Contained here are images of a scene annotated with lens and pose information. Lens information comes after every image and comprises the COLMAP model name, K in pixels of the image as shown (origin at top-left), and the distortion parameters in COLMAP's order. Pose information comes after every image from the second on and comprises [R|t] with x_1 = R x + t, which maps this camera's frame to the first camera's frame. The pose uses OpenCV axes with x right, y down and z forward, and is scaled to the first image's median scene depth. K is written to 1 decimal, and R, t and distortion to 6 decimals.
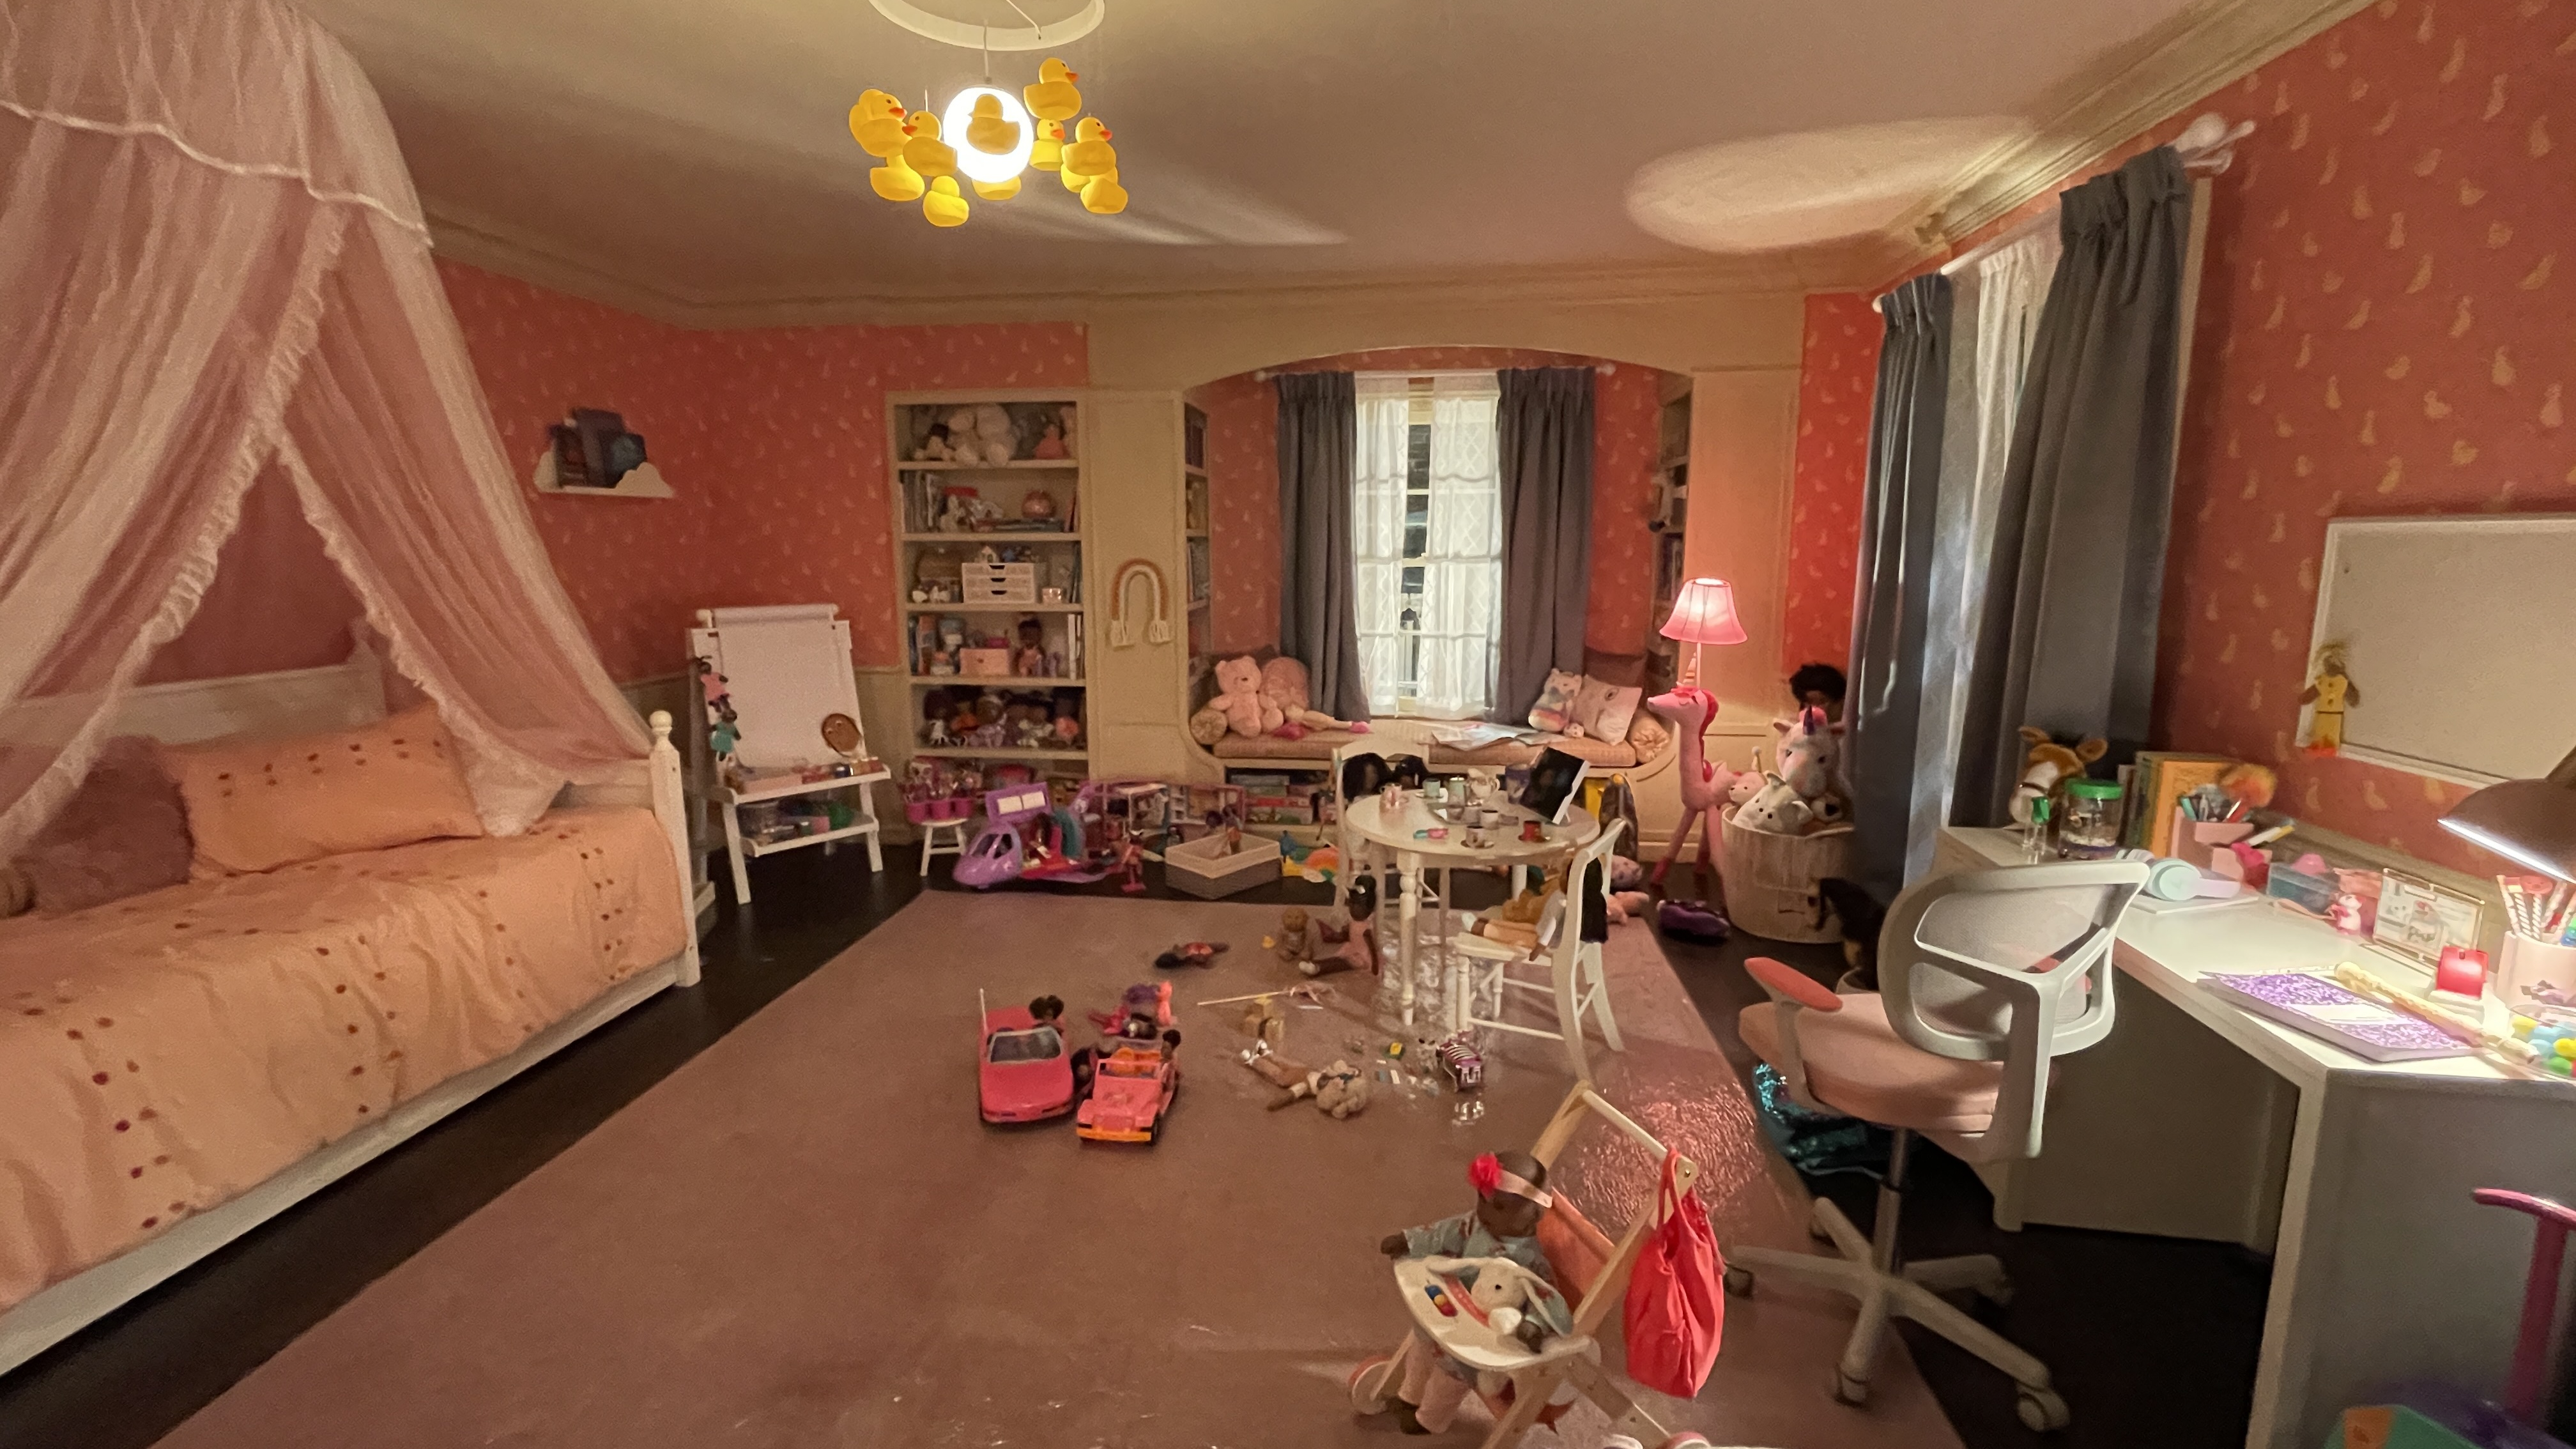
lens RADIAL K [[1100.4, 0, 1270.1], [0, 1100.4, 721.8], [0, 0, 1]] dist [-0.003740, 0.002065]
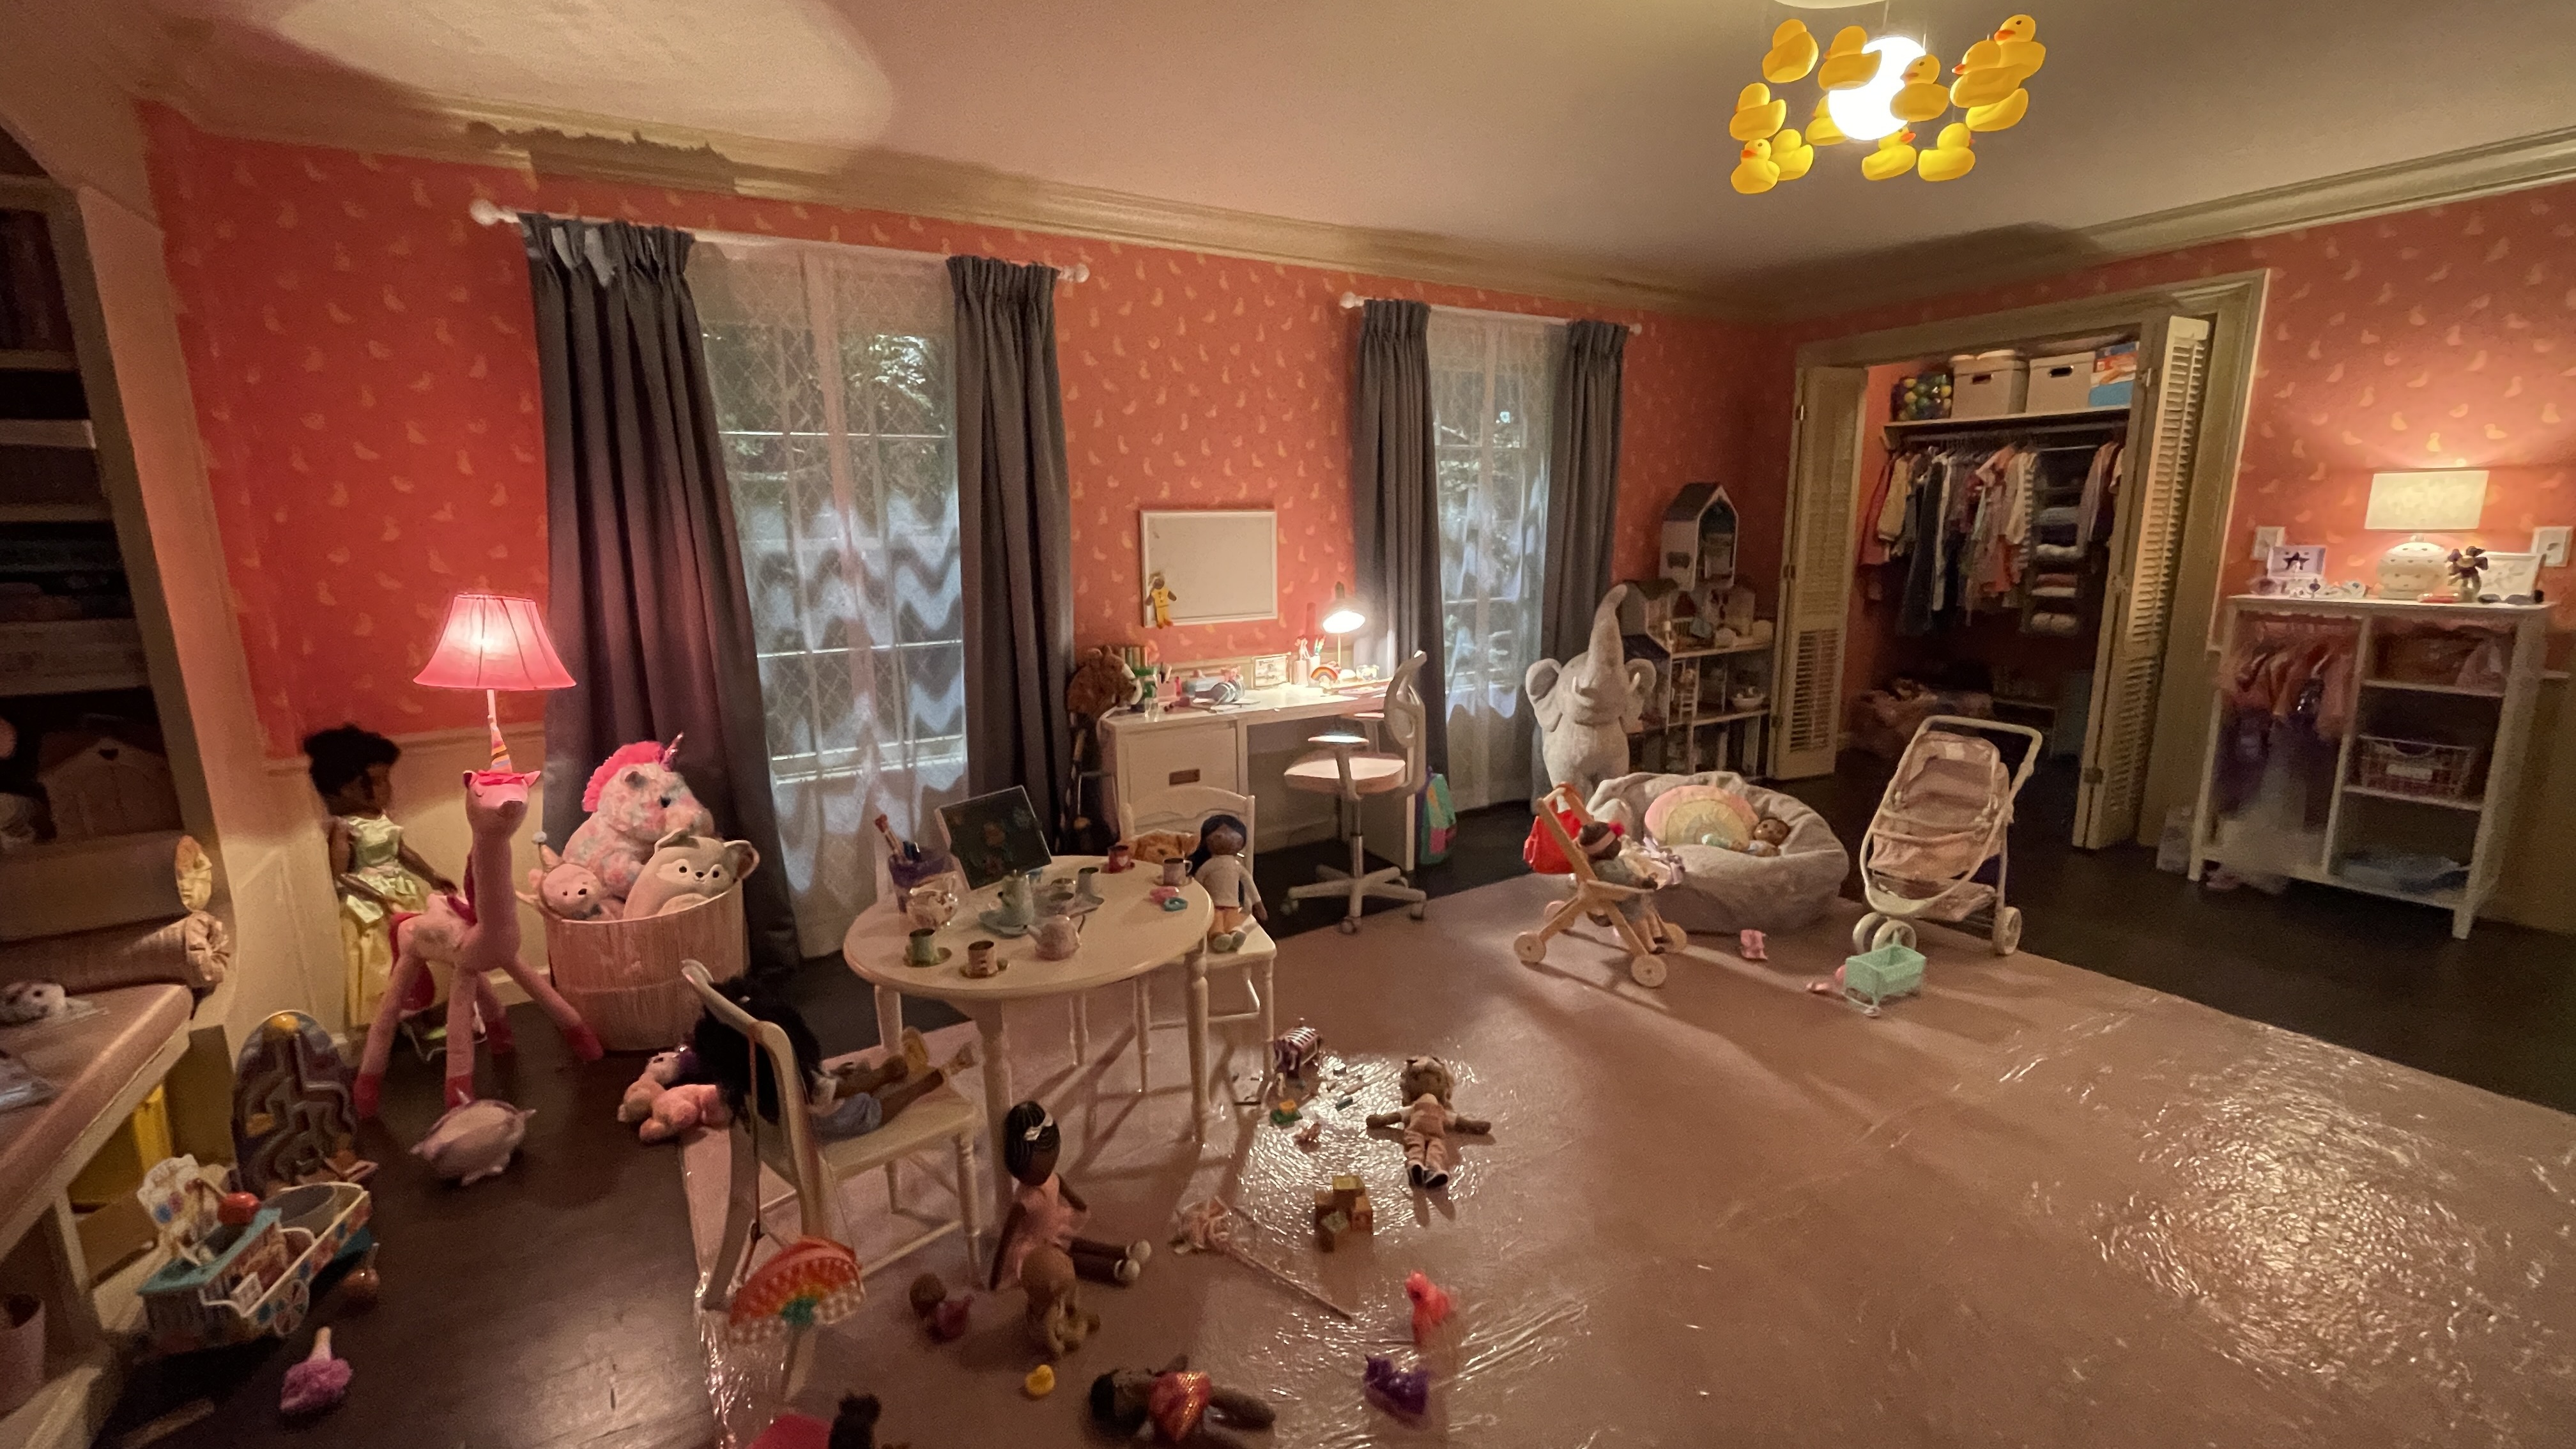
lens RADIAL K [[1042.0, 0, 1274.3], [0, 1042.0, 724.2], [0, 0, 1]] dist [-0.003495, 0.001223]
pose [[-0.626724, -0.136263, 0.767235, -0.324450], [0.144581, 0.947162, 0.286321, -0.156226], [-0.765711, 0.290372, -0.573908, 0.969234]]
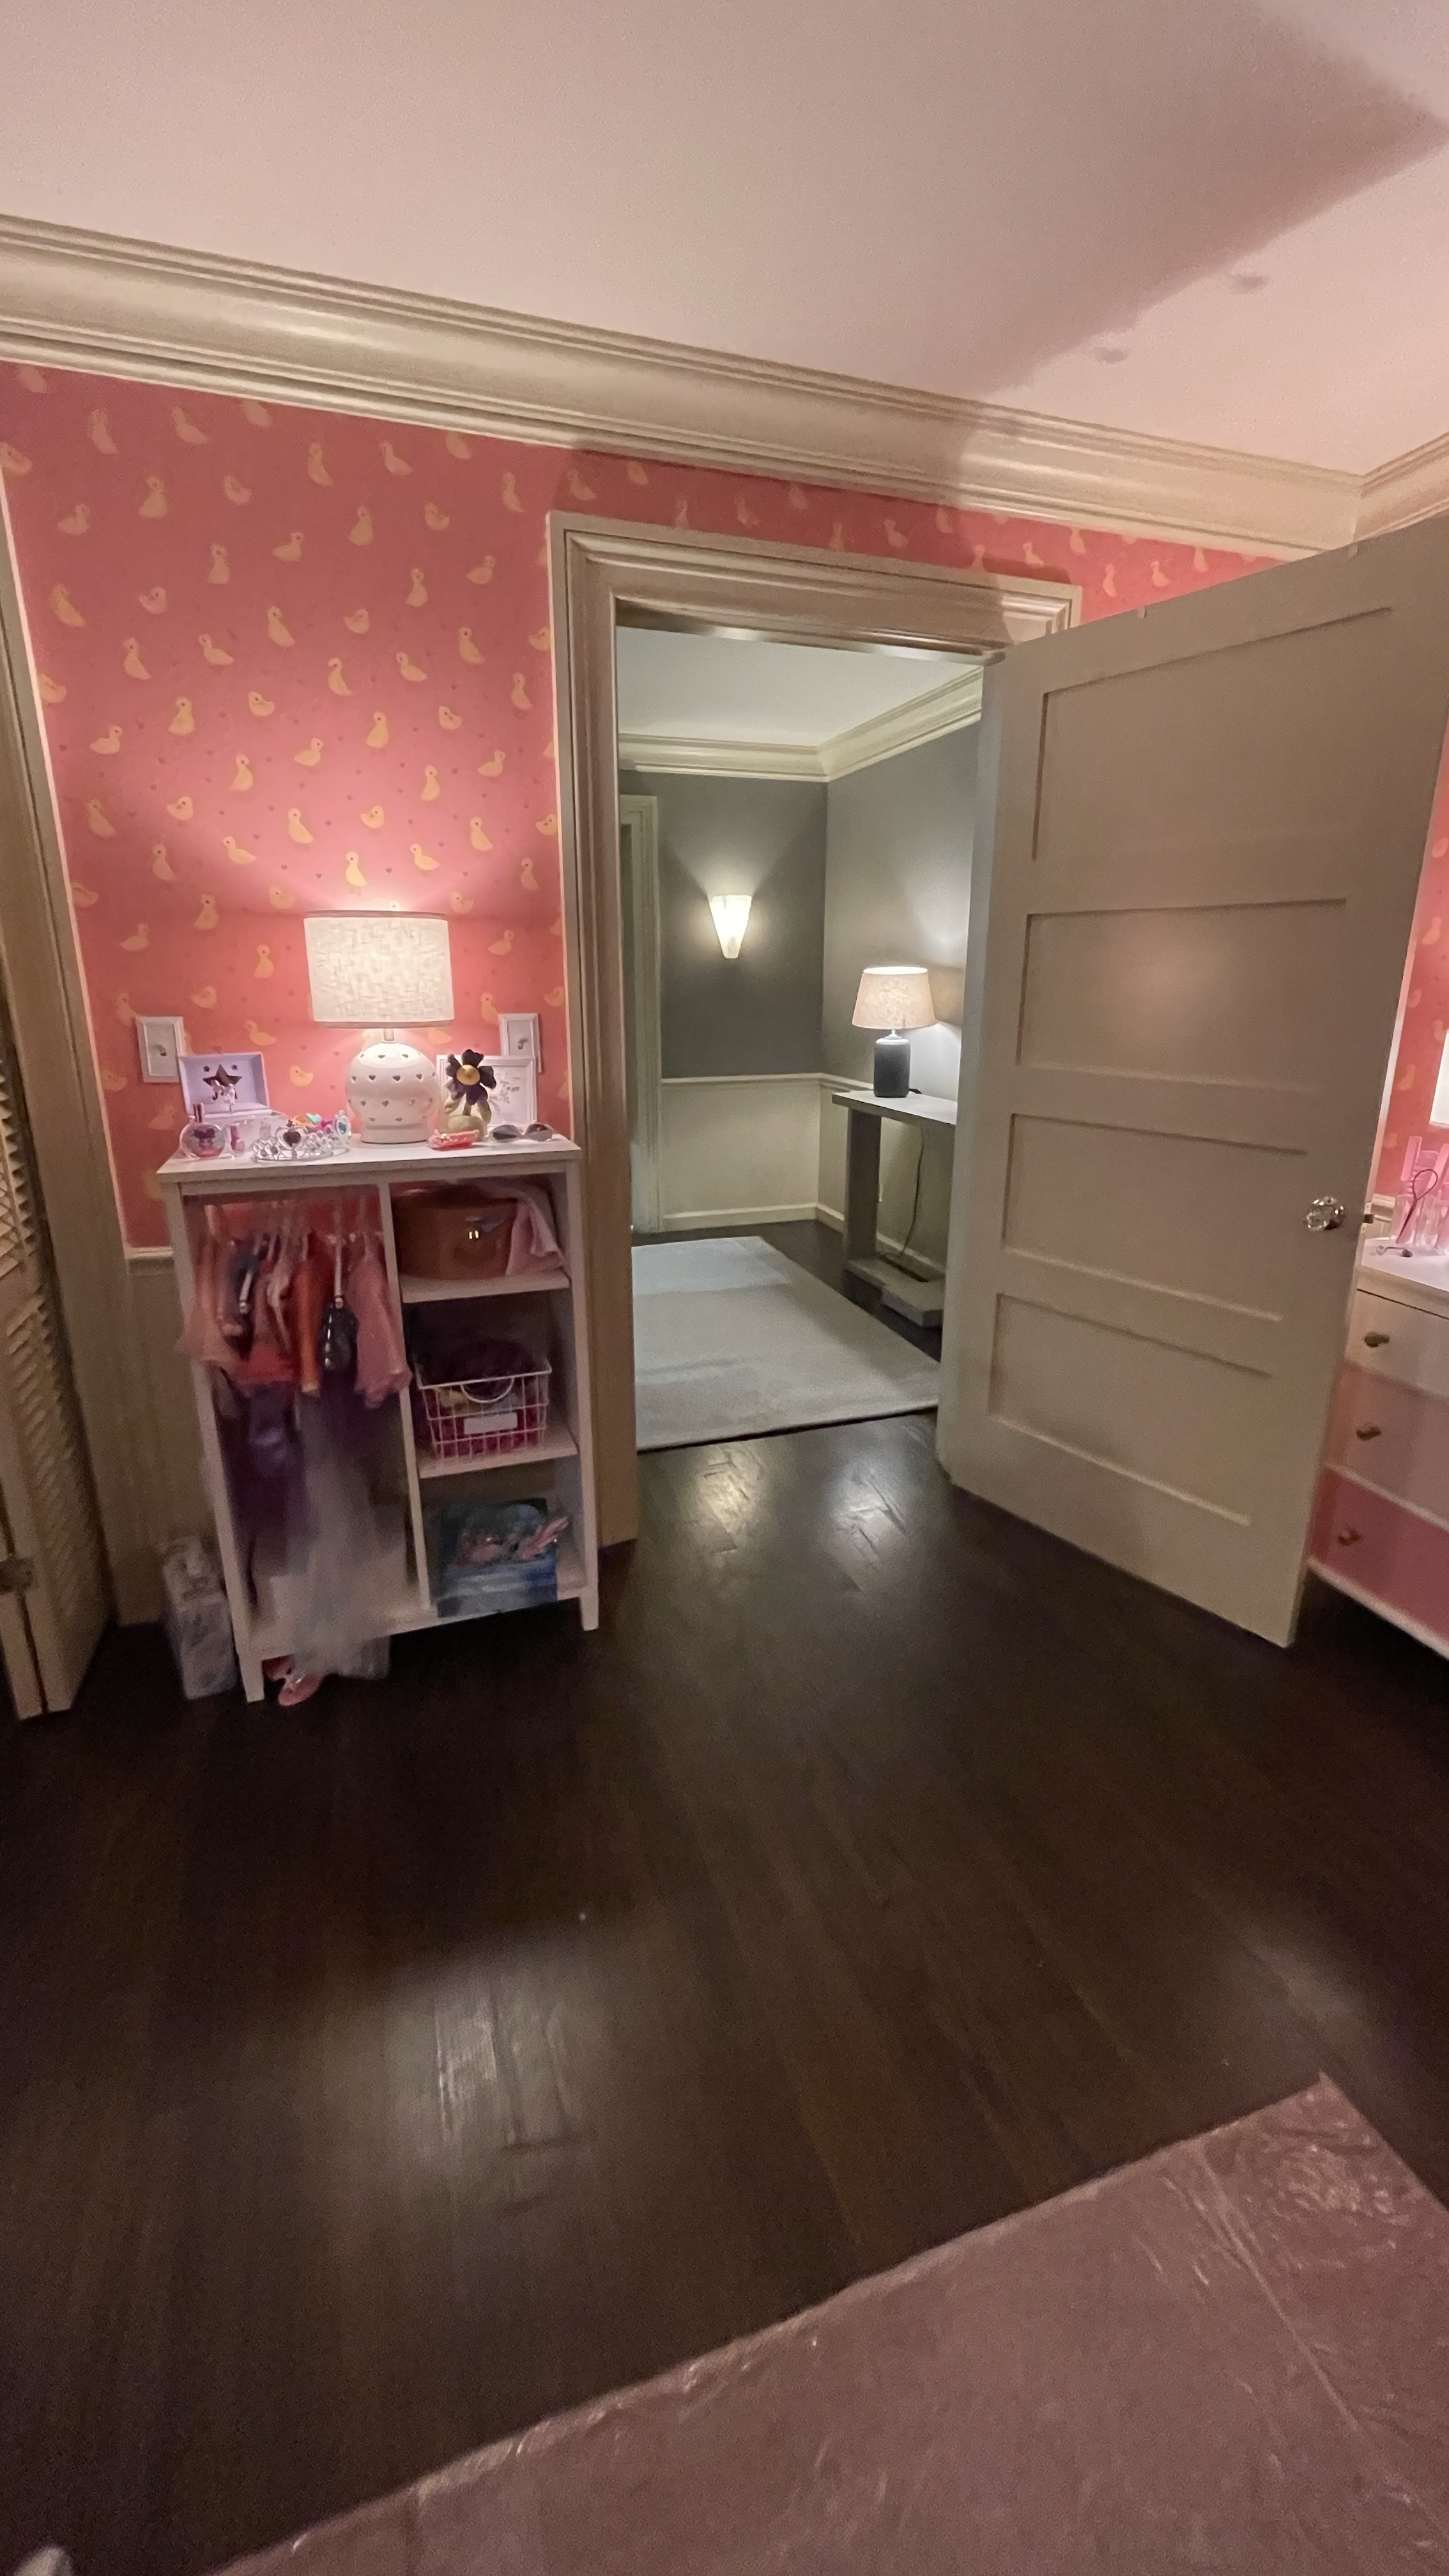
lens RADIAL K [[1042.0, 0, 728.9], [0, 1042.0, 1269.2], [0, 0, 1]] dist [-0.003495, 0.001223]
pose [[-0.894098, 0.125429, -0.429949, -0.163672], [-0.068896, 0.910038, 0.408759, -0.040616], [0.442540, 0.395092, -0.805022, 0.273532]]
